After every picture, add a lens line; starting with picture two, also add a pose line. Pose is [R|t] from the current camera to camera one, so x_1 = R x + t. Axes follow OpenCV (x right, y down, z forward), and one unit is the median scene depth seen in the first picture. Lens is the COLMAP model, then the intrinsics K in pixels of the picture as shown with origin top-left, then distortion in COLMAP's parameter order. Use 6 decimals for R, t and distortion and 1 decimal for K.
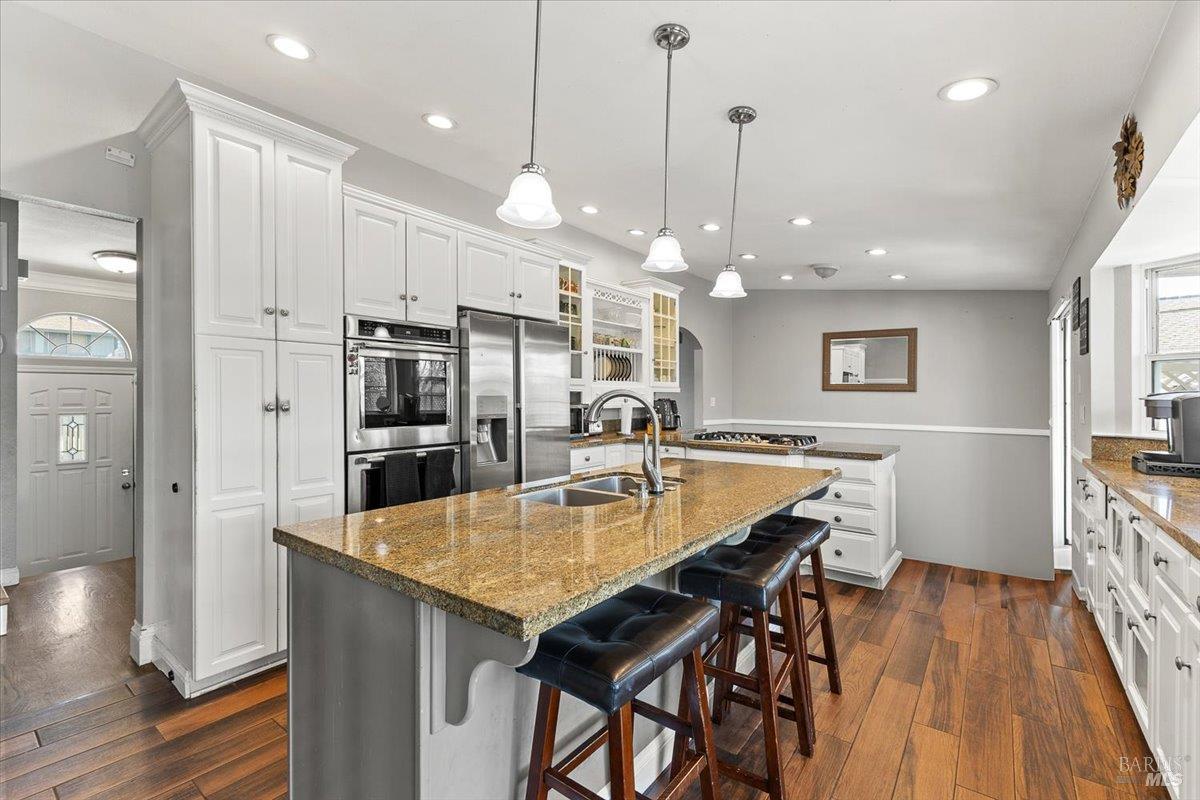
lens RADIAL K [[523.0, 0, 600.4], [0, 523.0, 398.2], [0, 0, 1]] dist [0.009601, -0.000891]
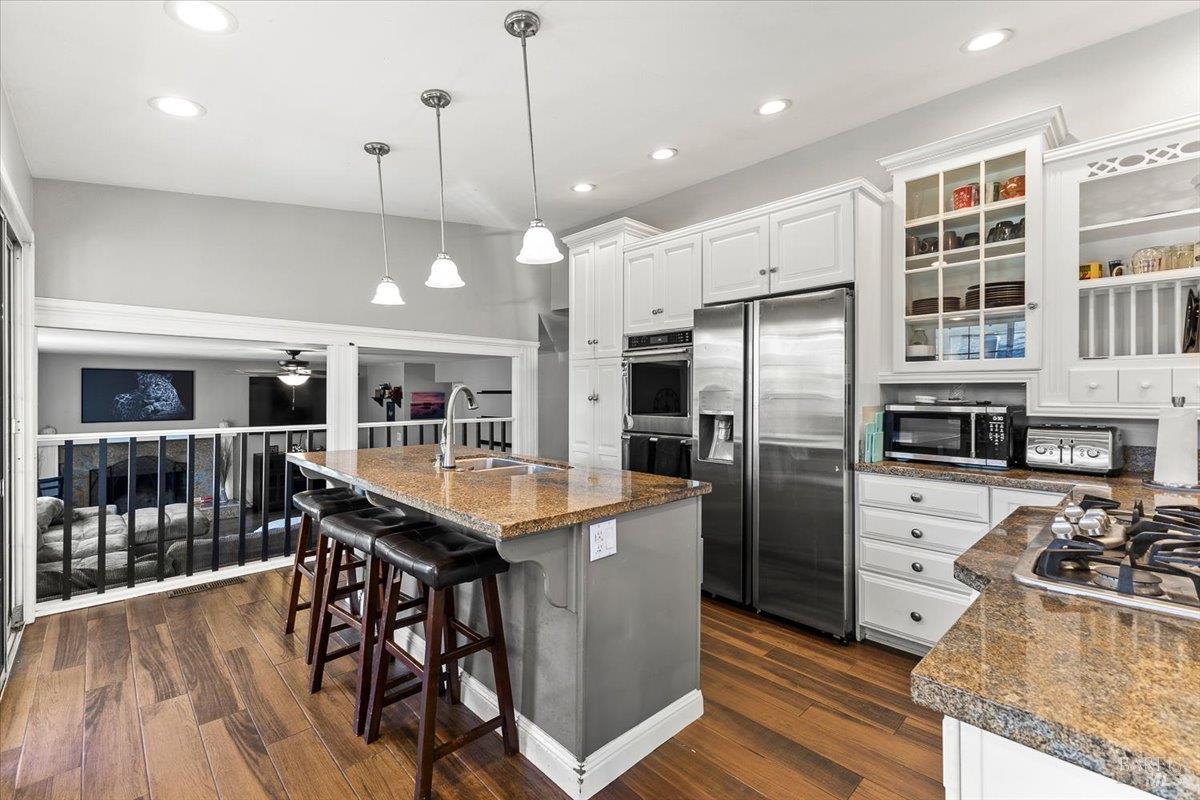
lens RADIAL K [[523.0, 0, 606.4], [0, 523.0, 390.0], [0, 0, 1]] dist [0.009601, -0.000891]
pose [[-0.149565, -0.000220, -0.988752, 0.677849], [0.000018, 1.000000, -0.000225, -0.005720], [0.988752, -0.000052, -0.149565, 0.830968]]
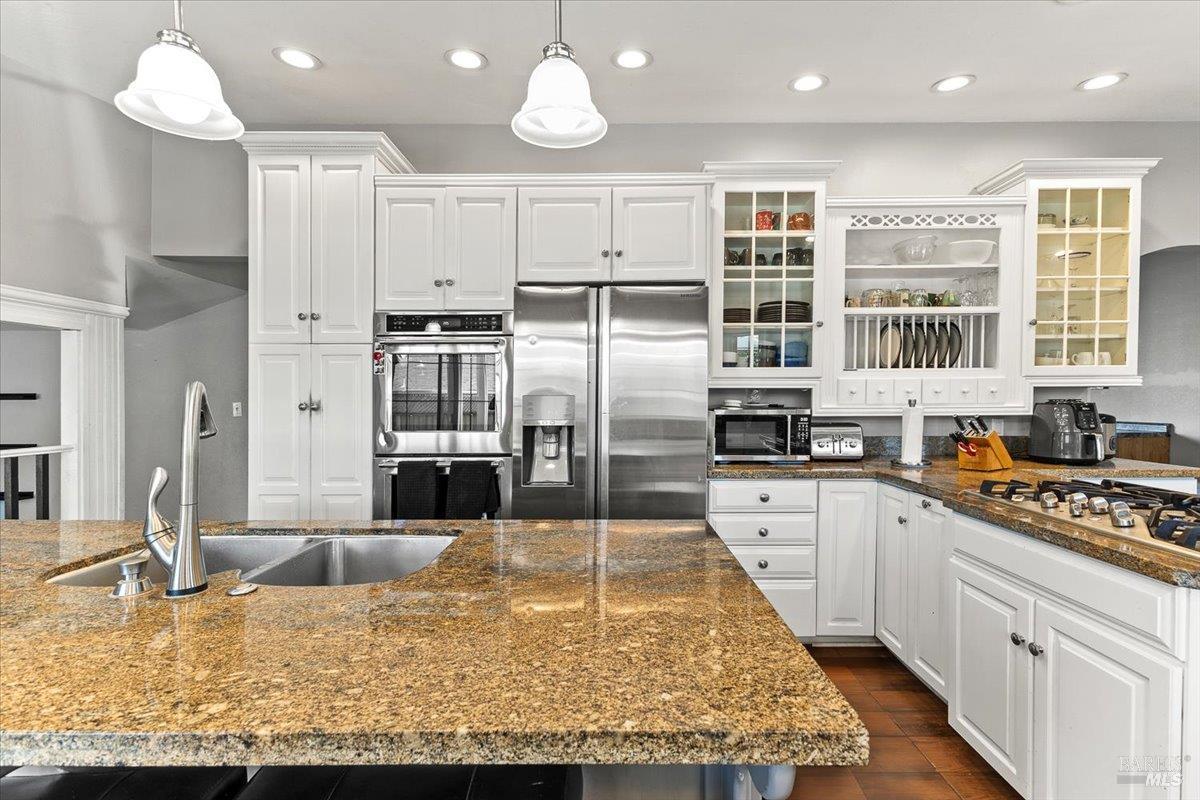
lens RADIAL K [[523.0, 0, 597.5], [0, 523.0, 399.8], [0, 0, 1]] dist [0.009601, -0.000891]
pose [[0.605685, 0.014868, -0.795565, 0.377866], [-0.002469, 0.999856, 0.016806, -0.010219], [0.795700, -0.008215, 0.605635, 0.526263]]
